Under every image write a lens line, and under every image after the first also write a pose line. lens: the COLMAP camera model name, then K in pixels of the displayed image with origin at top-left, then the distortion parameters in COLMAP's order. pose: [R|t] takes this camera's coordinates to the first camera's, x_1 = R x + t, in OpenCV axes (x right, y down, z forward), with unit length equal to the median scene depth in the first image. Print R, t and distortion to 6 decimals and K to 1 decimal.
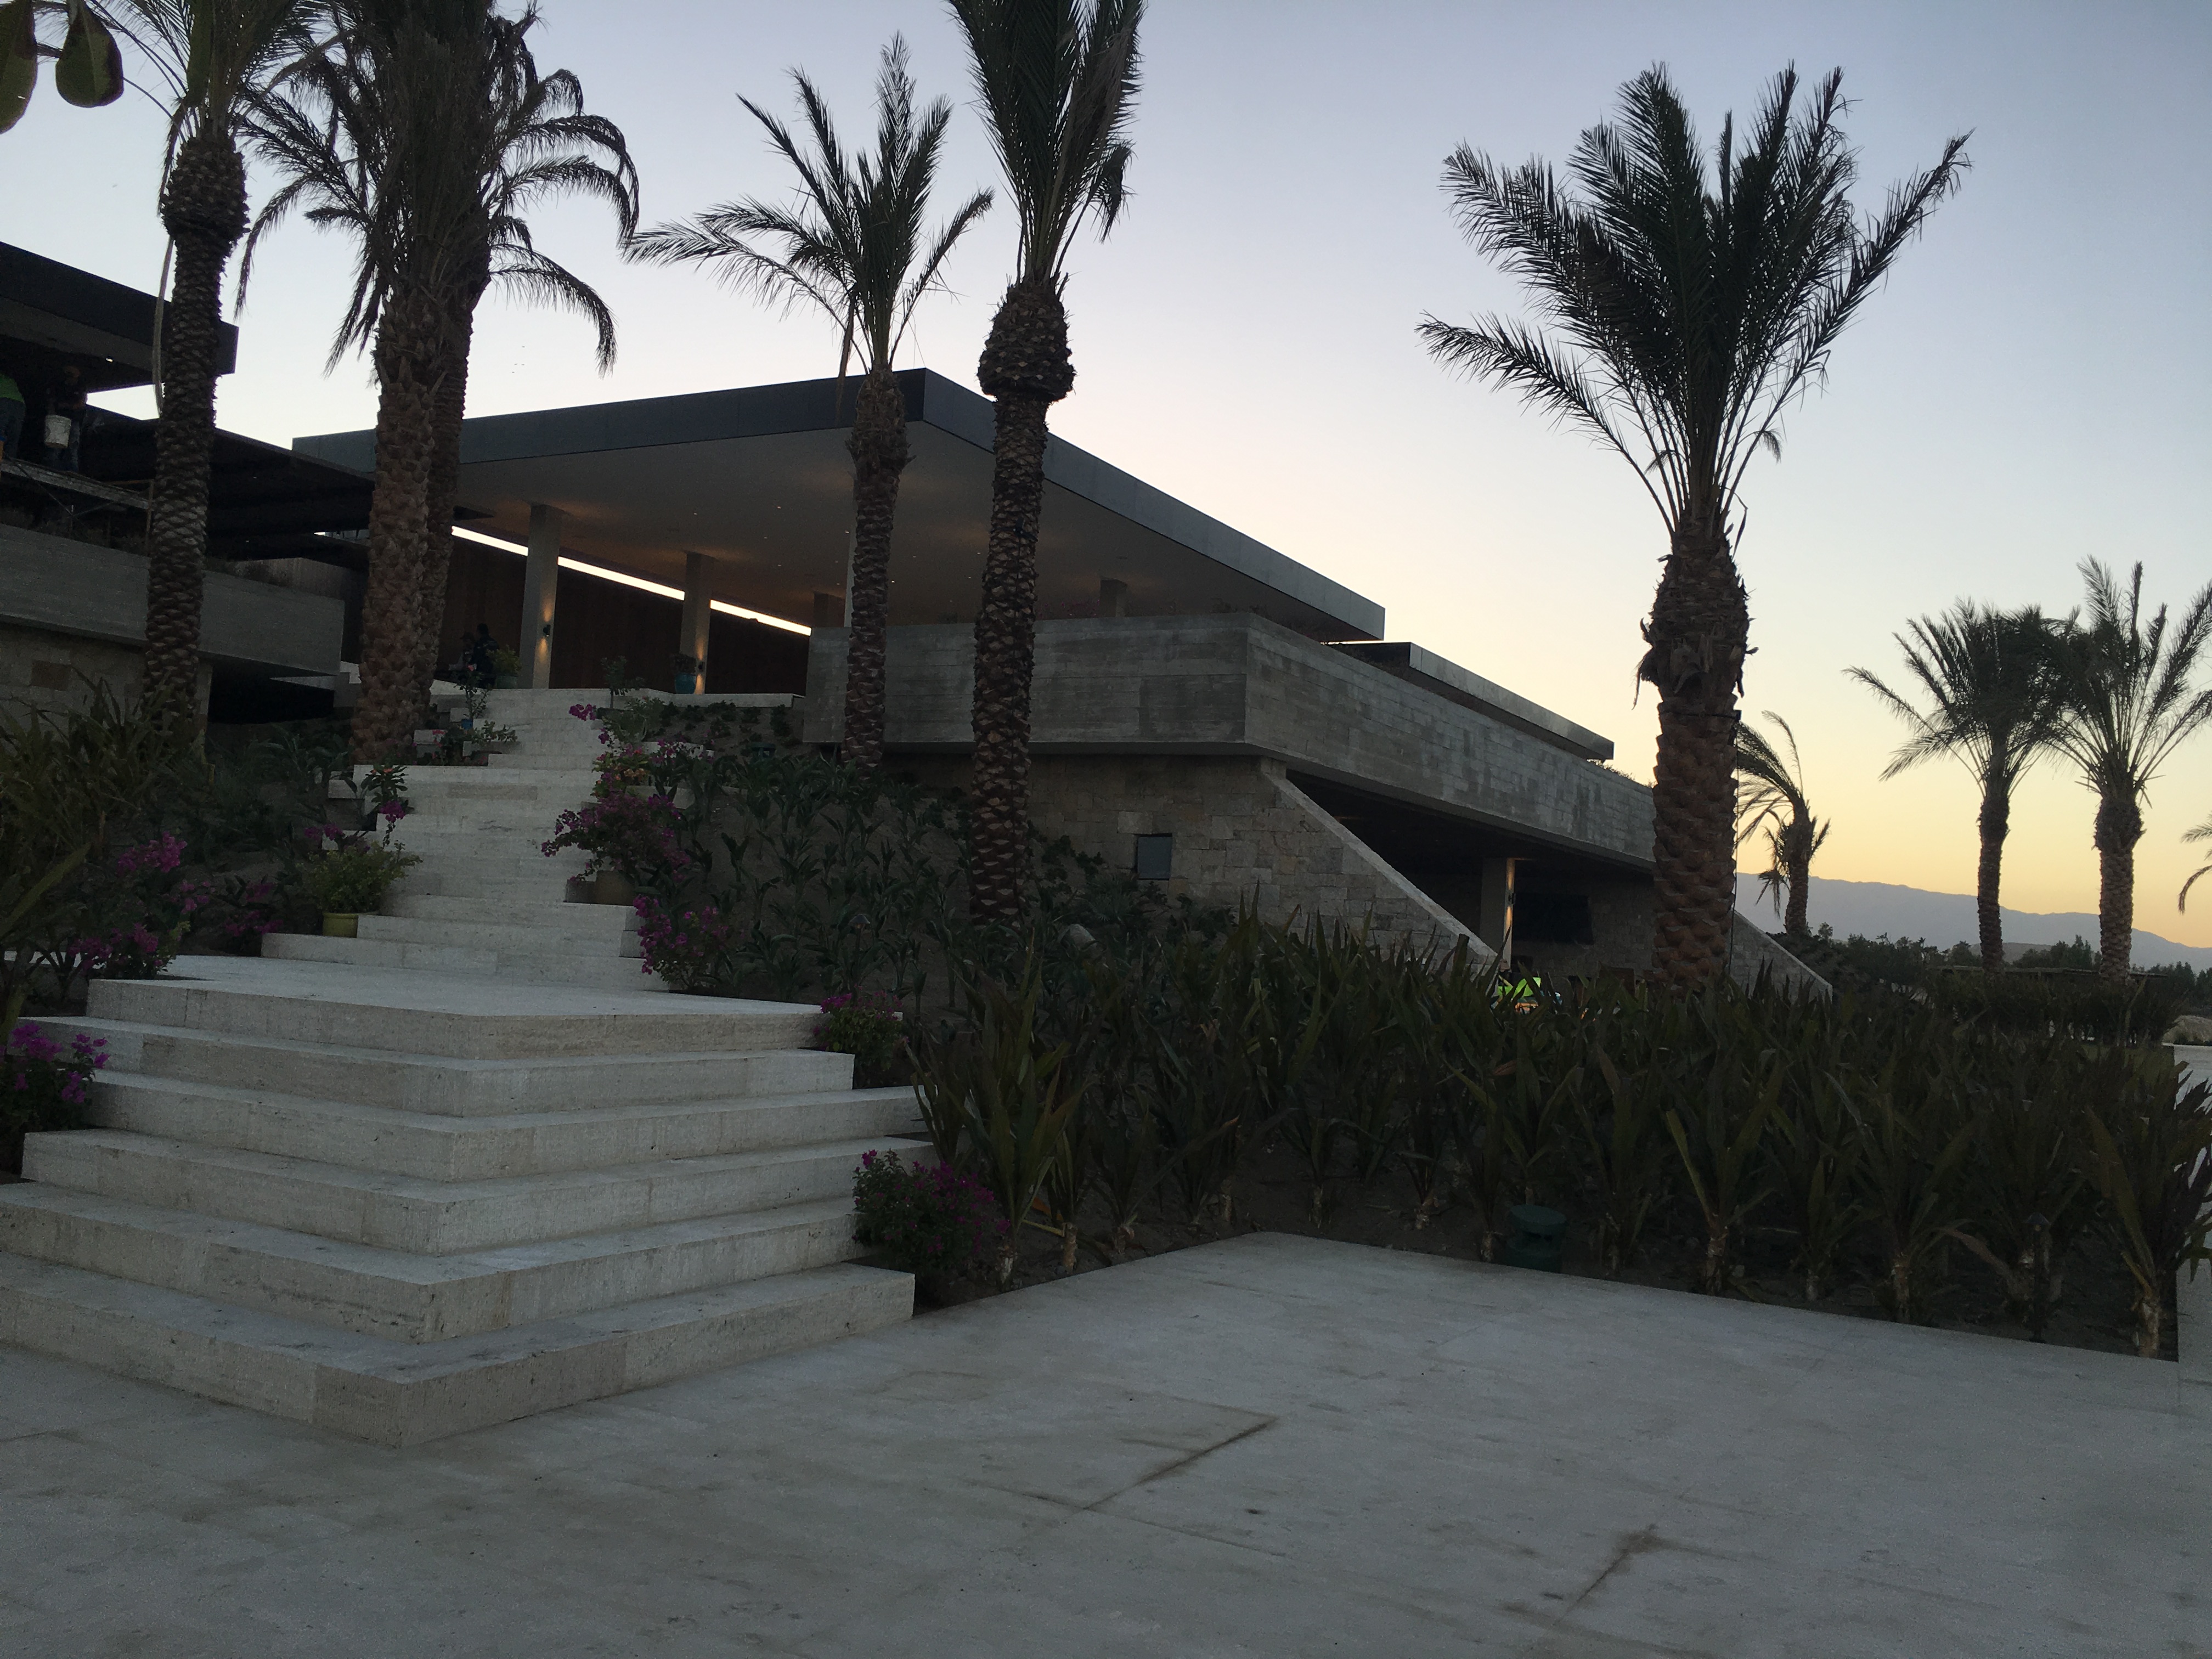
lens RADIAL K [[1903.7, 0, 1106.0], [0, 1903.7, 829.5], [0, 0, 1]] dist [-0.040902, -0.000823]
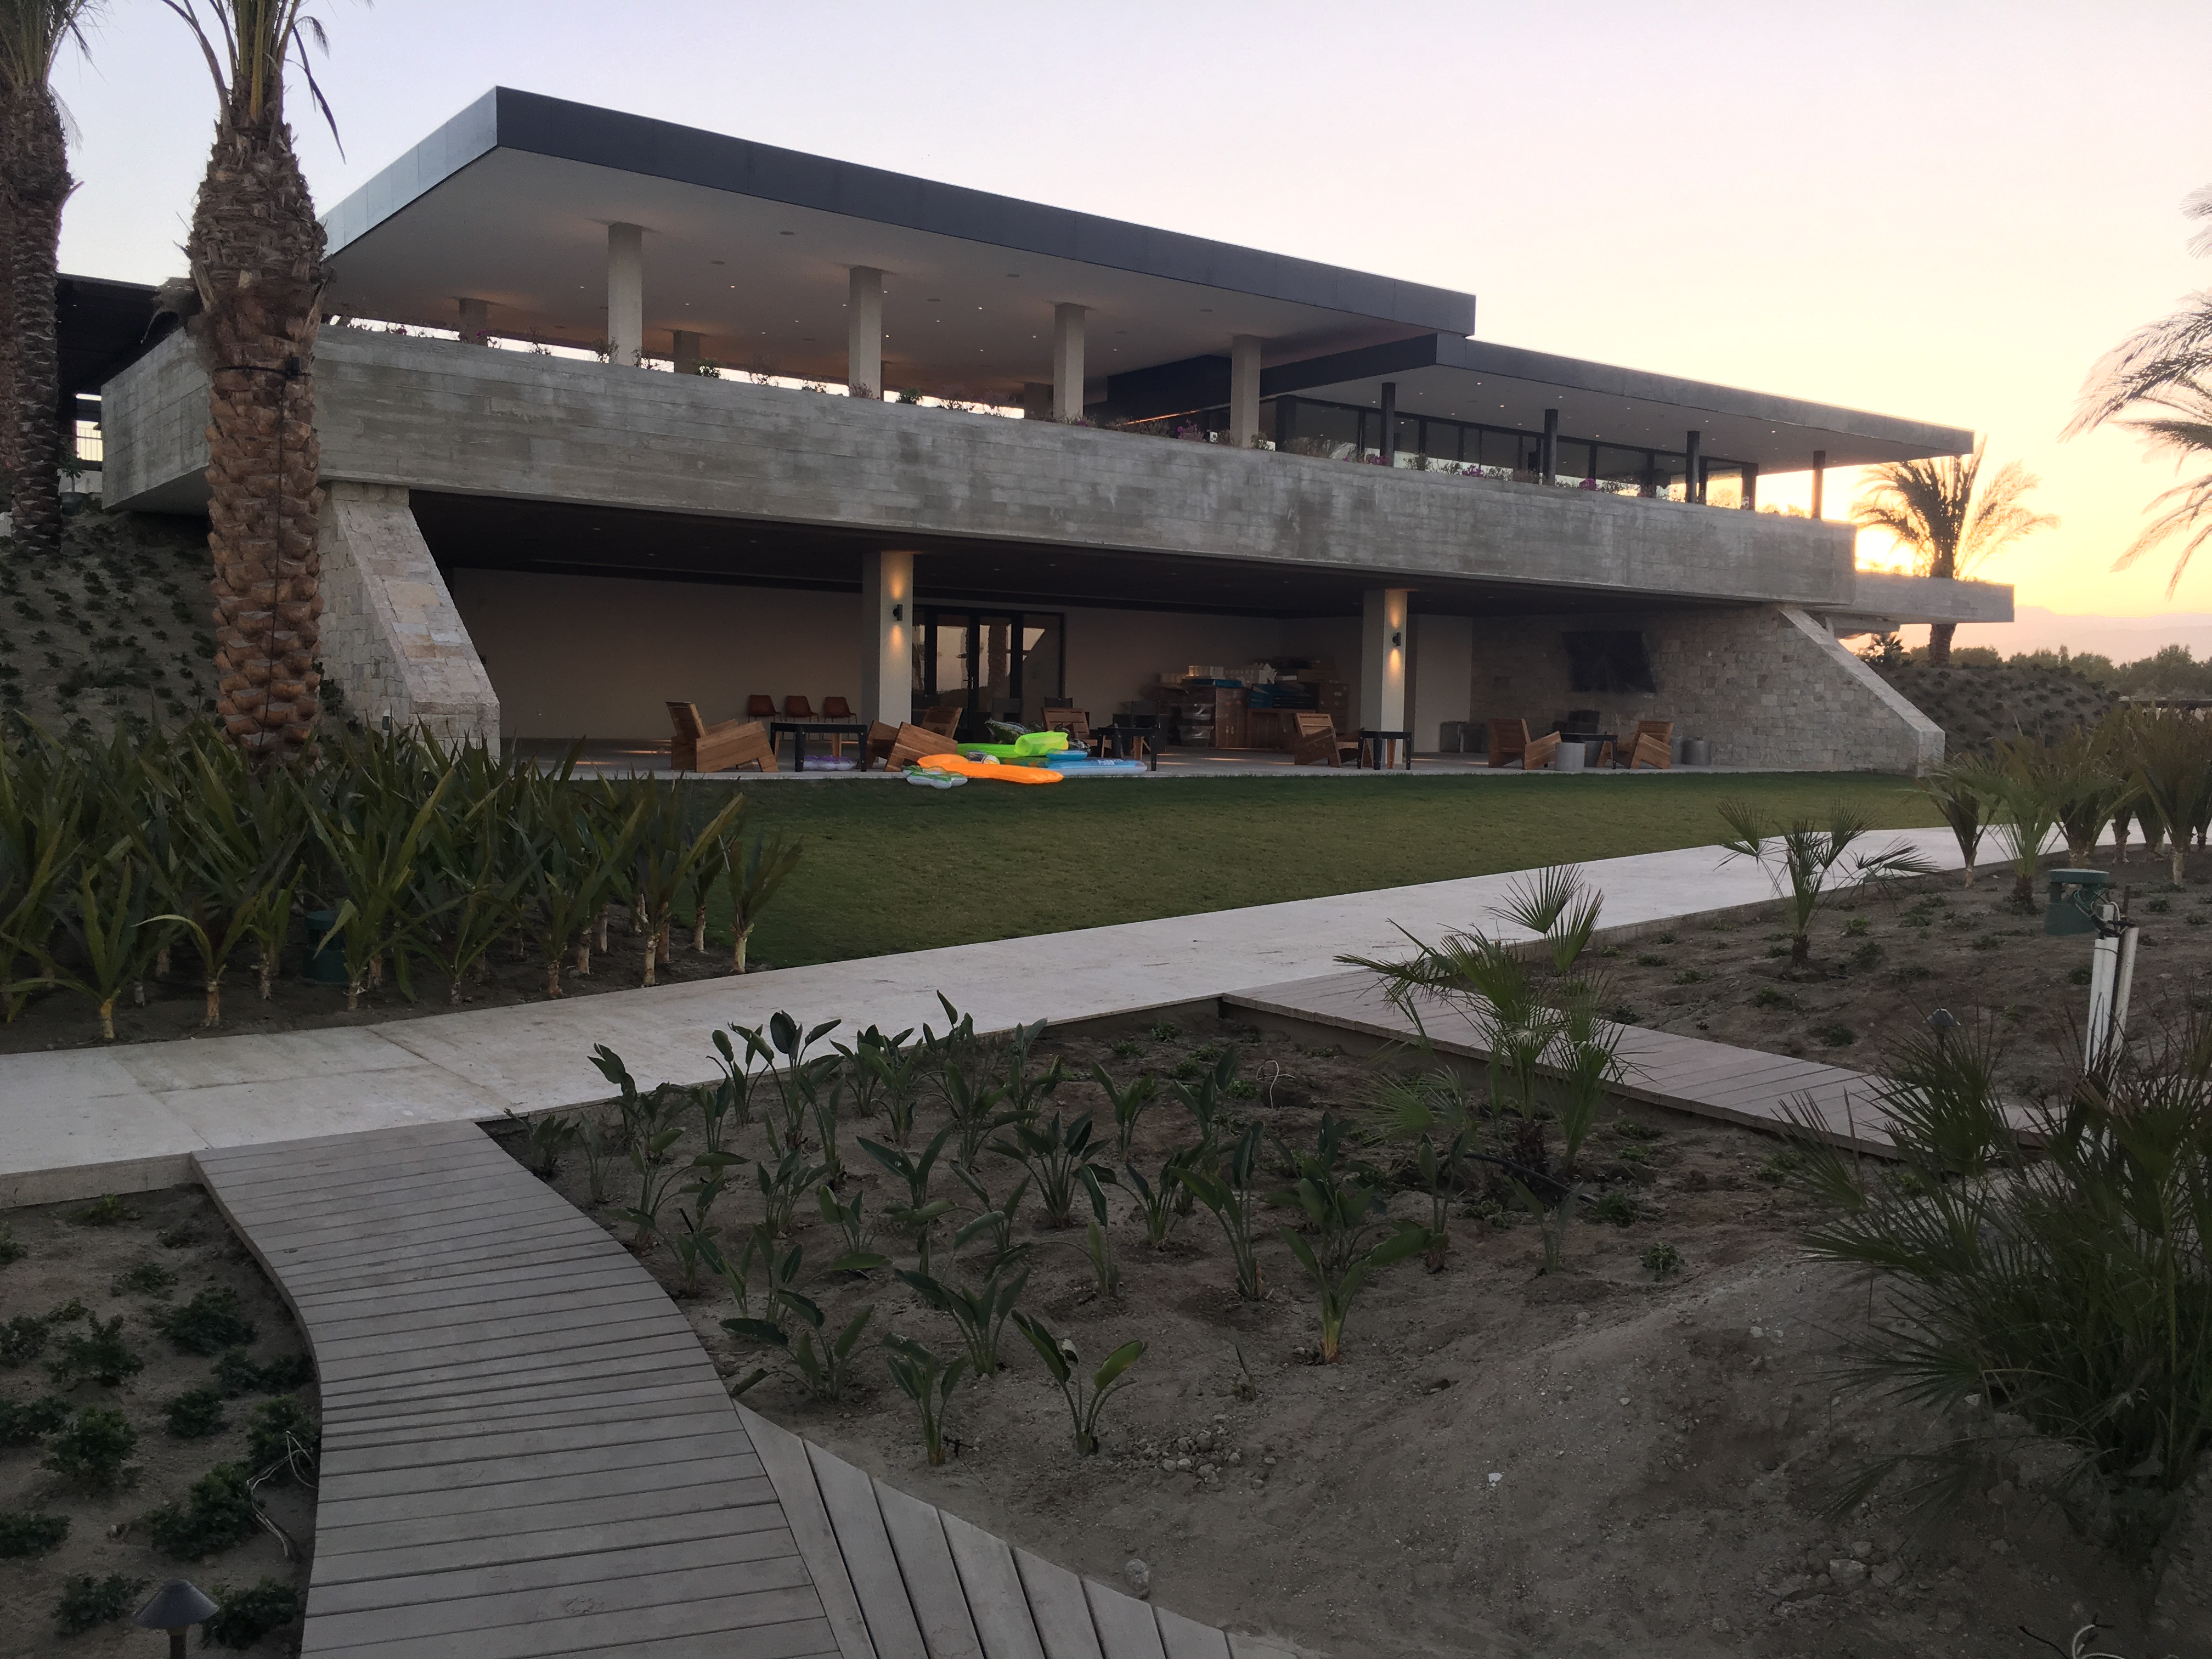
lens RADIAL K [[1903.7, 0, 1106.0], [0, 1903.7, 829.5], [0, 0, 1]] dist [-0.040902, -0.000823]
pose [[0.908883, -0.013713, -0.416825, 0.383361], [0.056517, 0.994289, 0.090525, 0.033341], [0.413203, -0.105835, 0.904468, 0.178894]]
